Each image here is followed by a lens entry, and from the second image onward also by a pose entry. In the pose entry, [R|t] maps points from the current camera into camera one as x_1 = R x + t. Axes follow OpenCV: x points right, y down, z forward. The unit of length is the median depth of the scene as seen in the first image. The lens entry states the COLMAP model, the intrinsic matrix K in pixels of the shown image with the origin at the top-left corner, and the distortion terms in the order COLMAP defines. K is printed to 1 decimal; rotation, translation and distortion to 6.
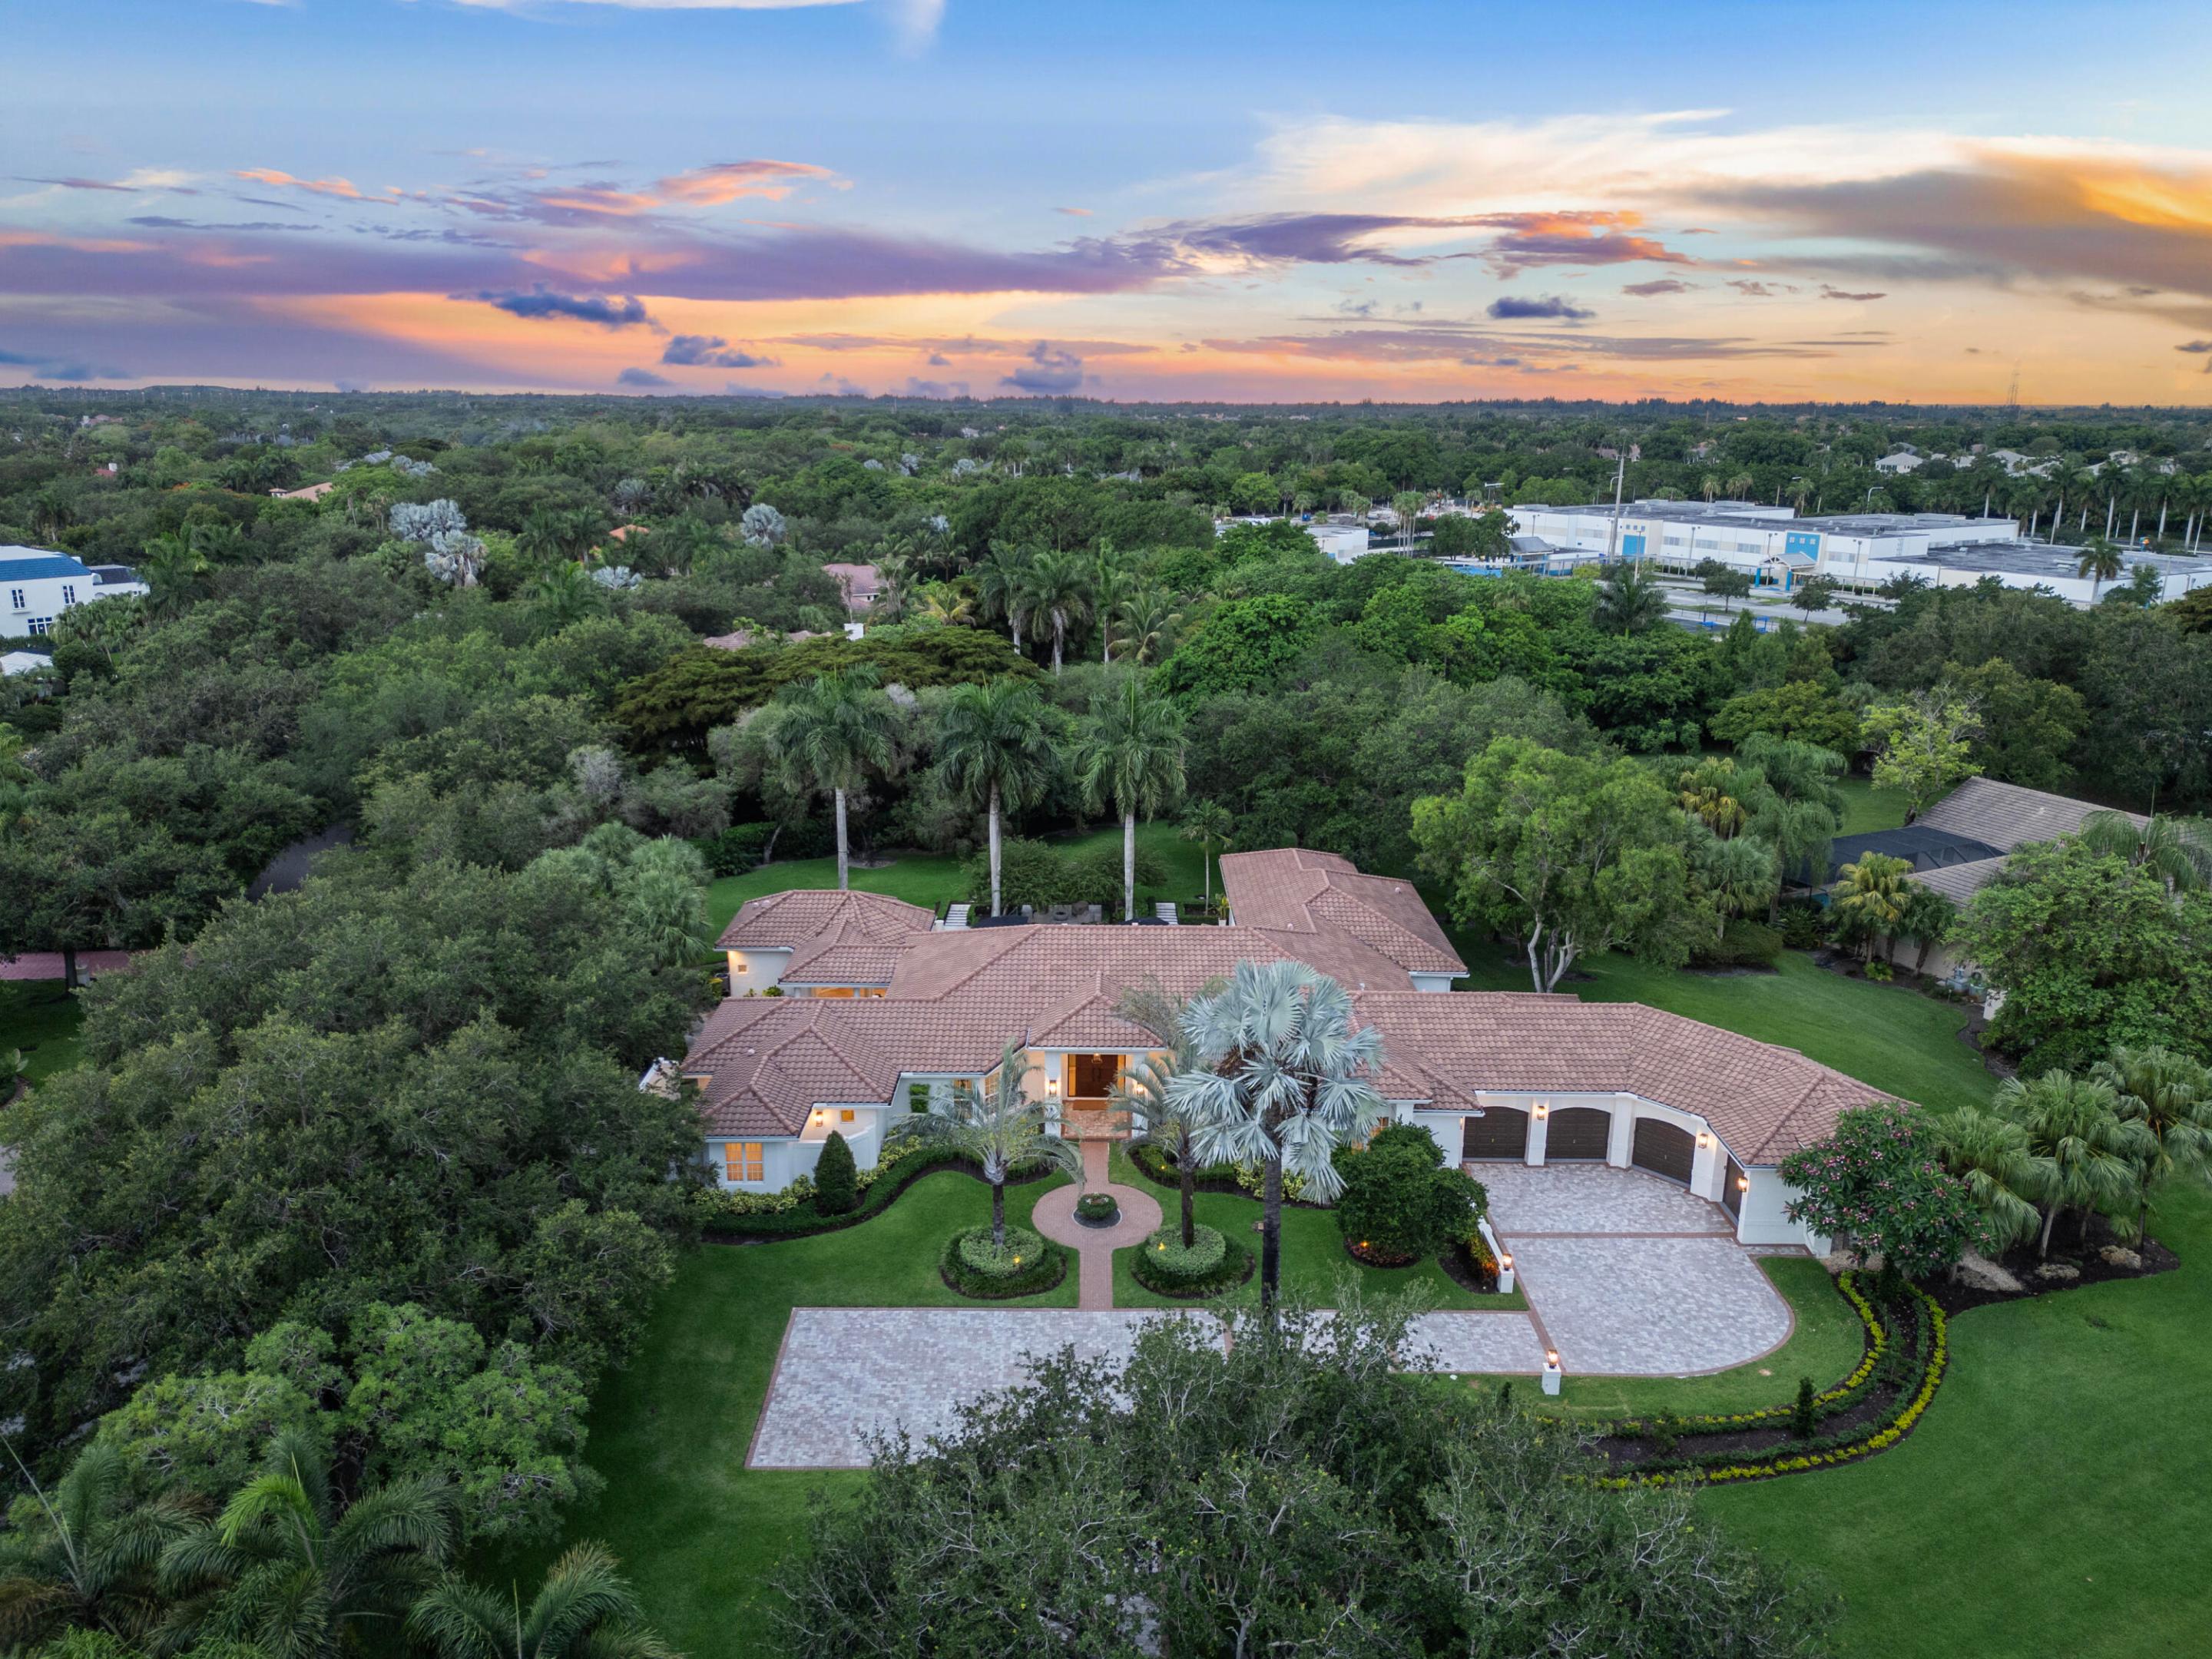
lens RADIAL K [[1570.4, 0, 1115.9], [0, 1570.4, 866.9], [0, 0, 1]] dist [0.071419, -0.066851]
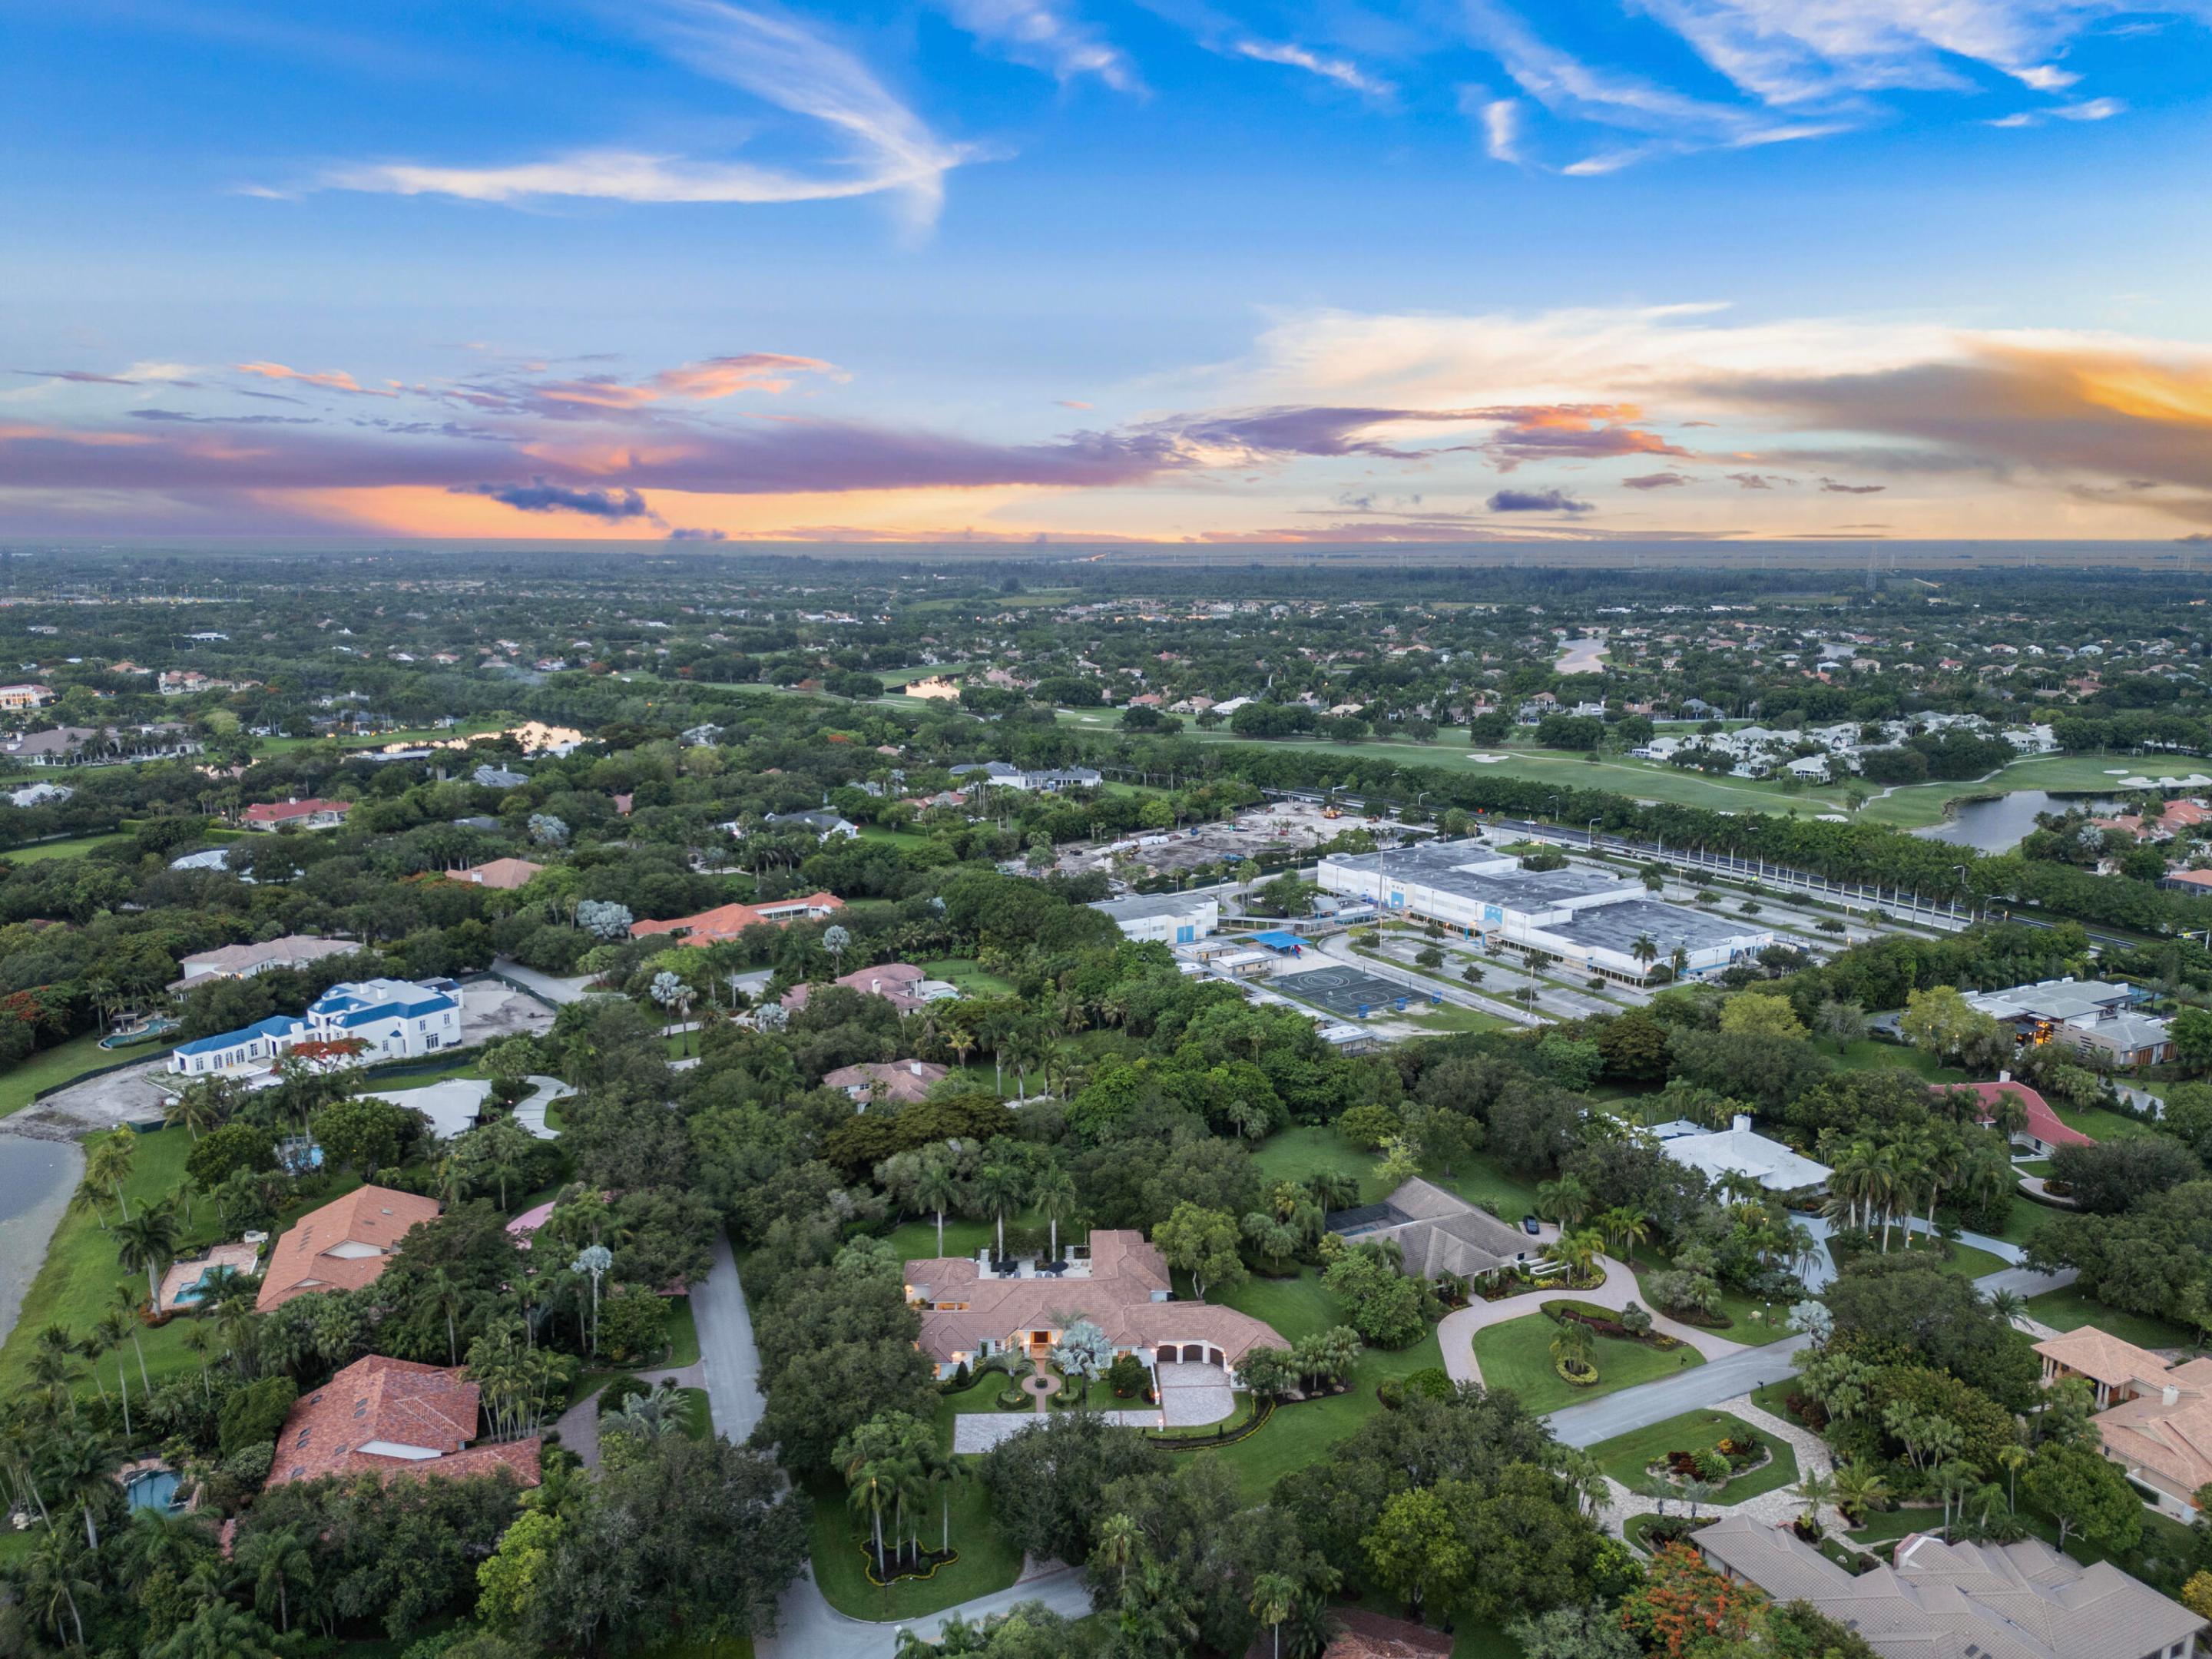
lens RADIAL K [[1570.4, 0, 1136.6], [0, 1570.4, 844.8], [0, 0, 1]] dist [0.071419, -0.066851]
pose [[0.998812, -0.007285, 0.048183, 0.033091], [0.011765, 0.995563, -0.093359, -0.533551], [-0.047290, 0.093815, 0.994466, -2.172604]]
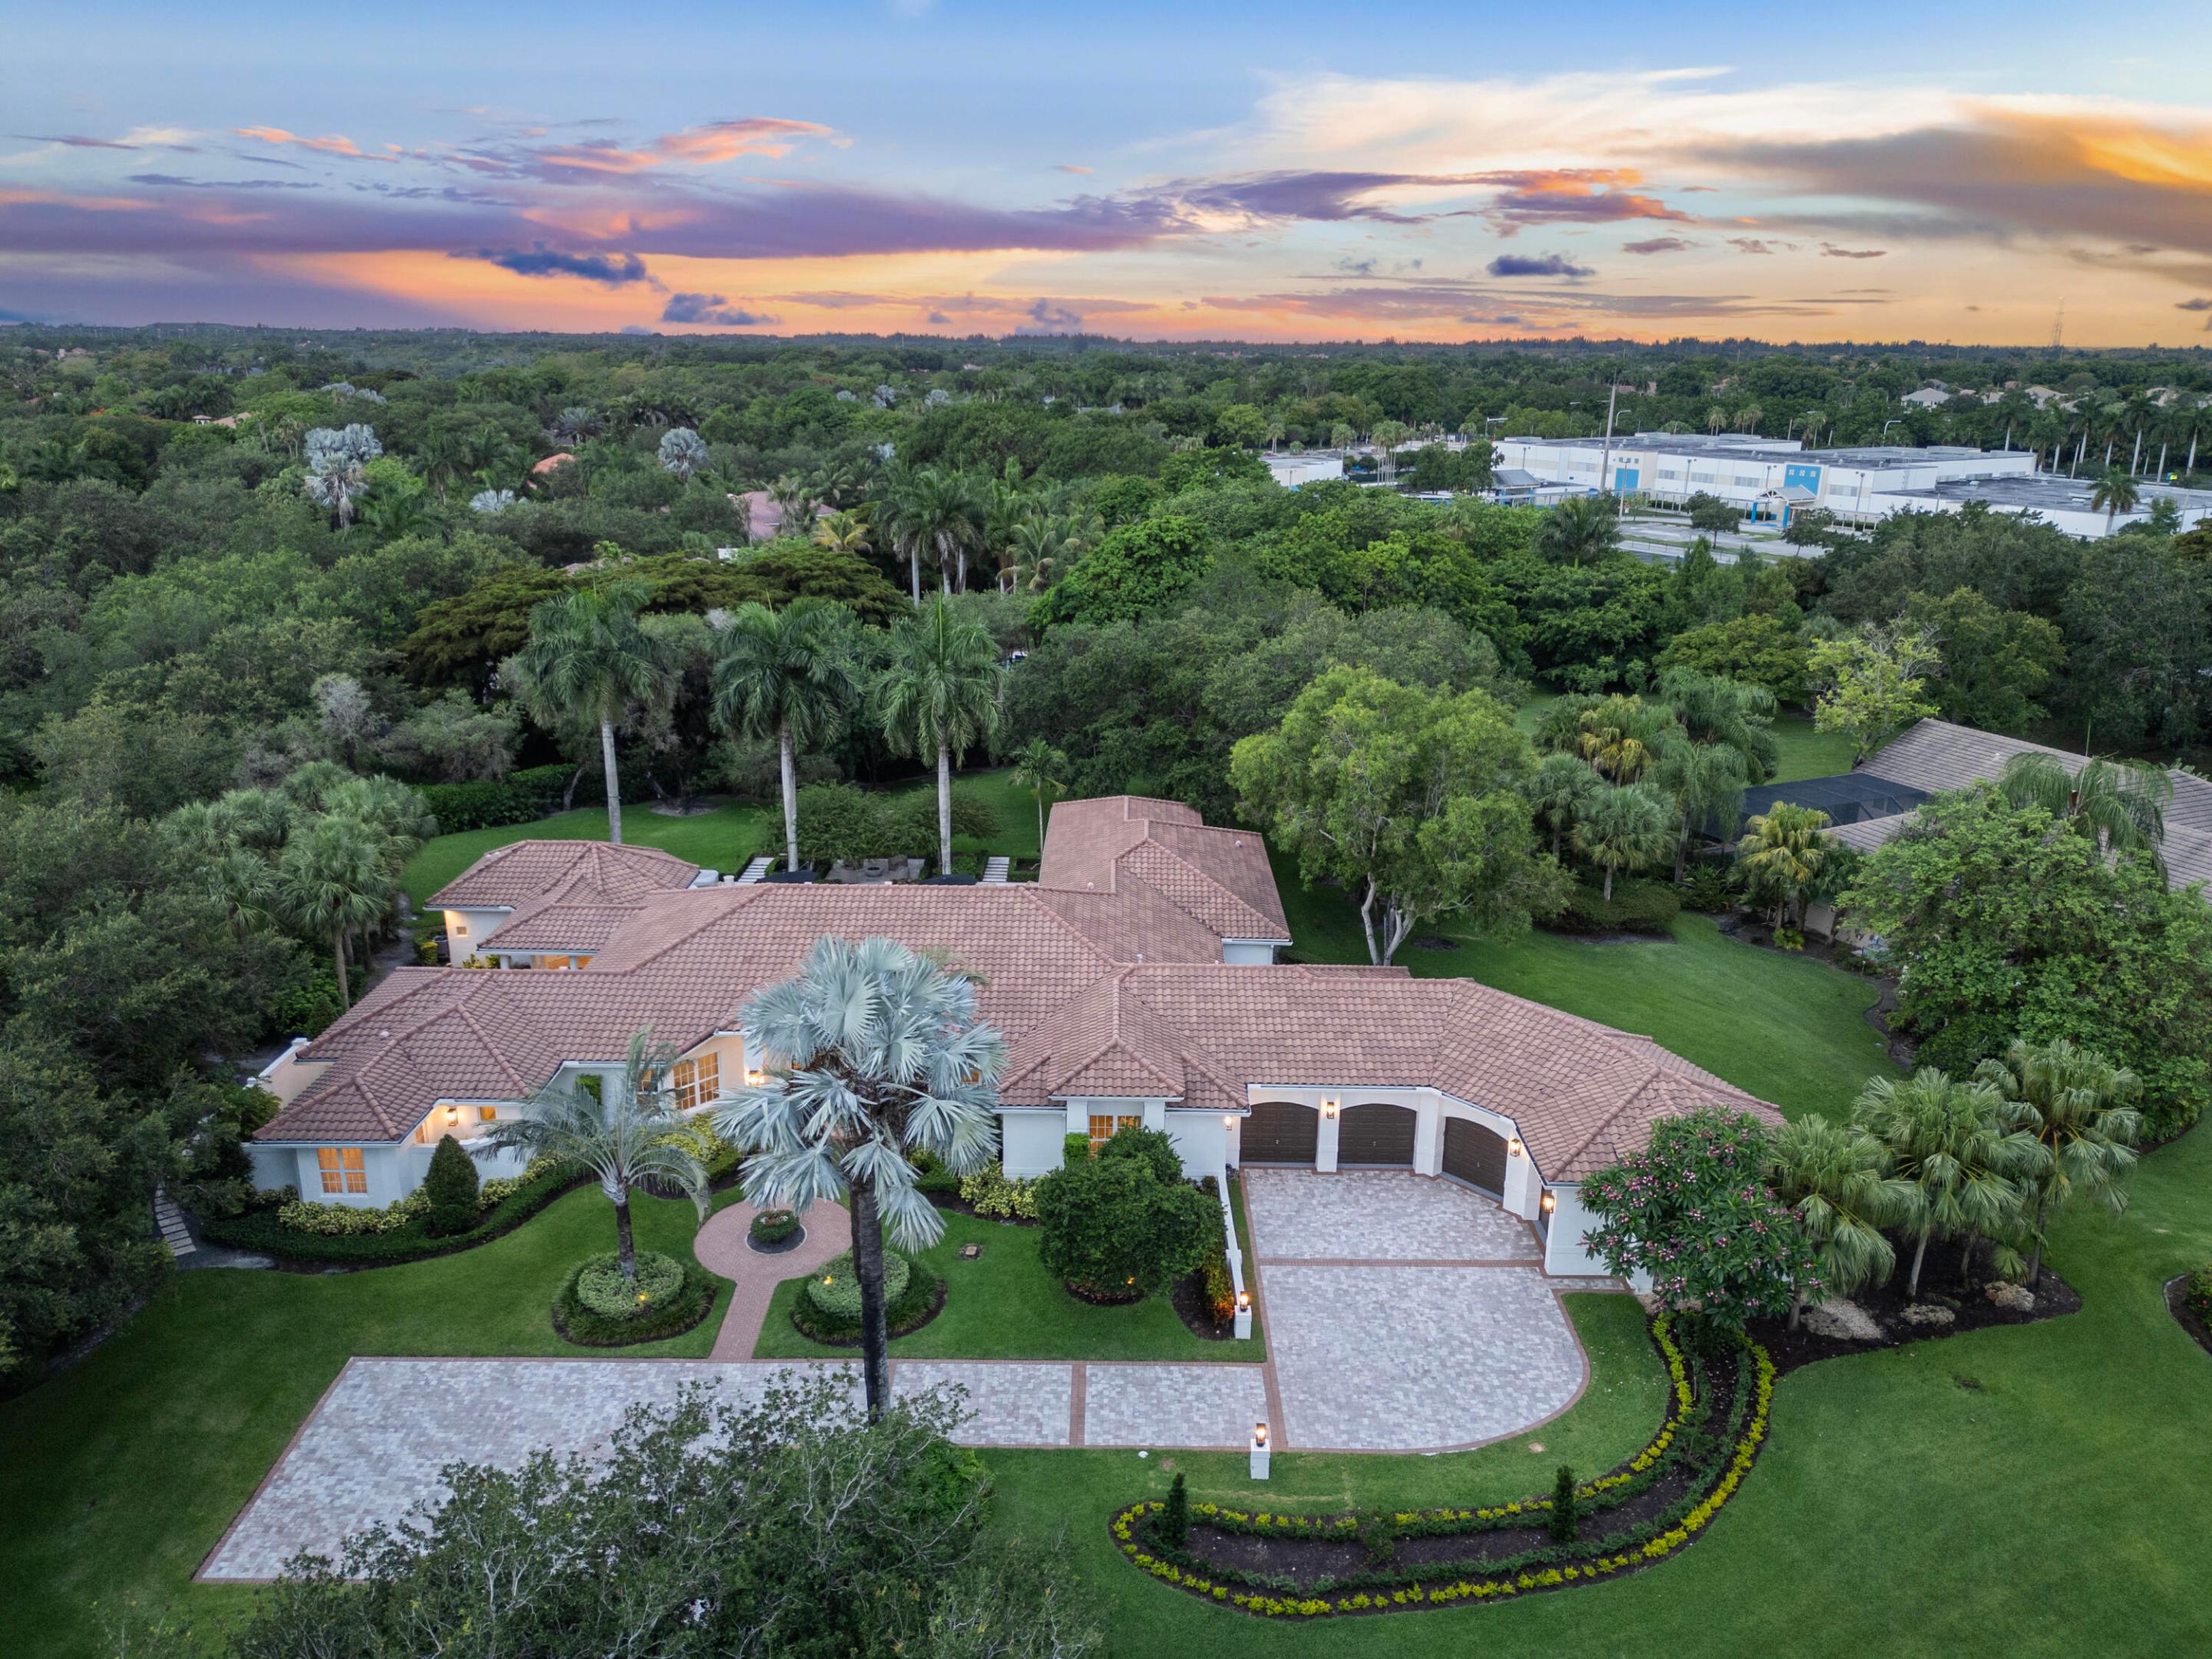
lens RADIAL K [[1570.4, 0, 1115.3], [0, 1570.4, 903.5], [0, 0, 1]] dist [0.071419, -0.066851]
pose [[0.999908, 0.005213, -0.012505, 0.157360], [-0.004529, 0.998526, 0.054078, 0.001127], [0.012769, -0.054016, 0.998458, 0.164741]]
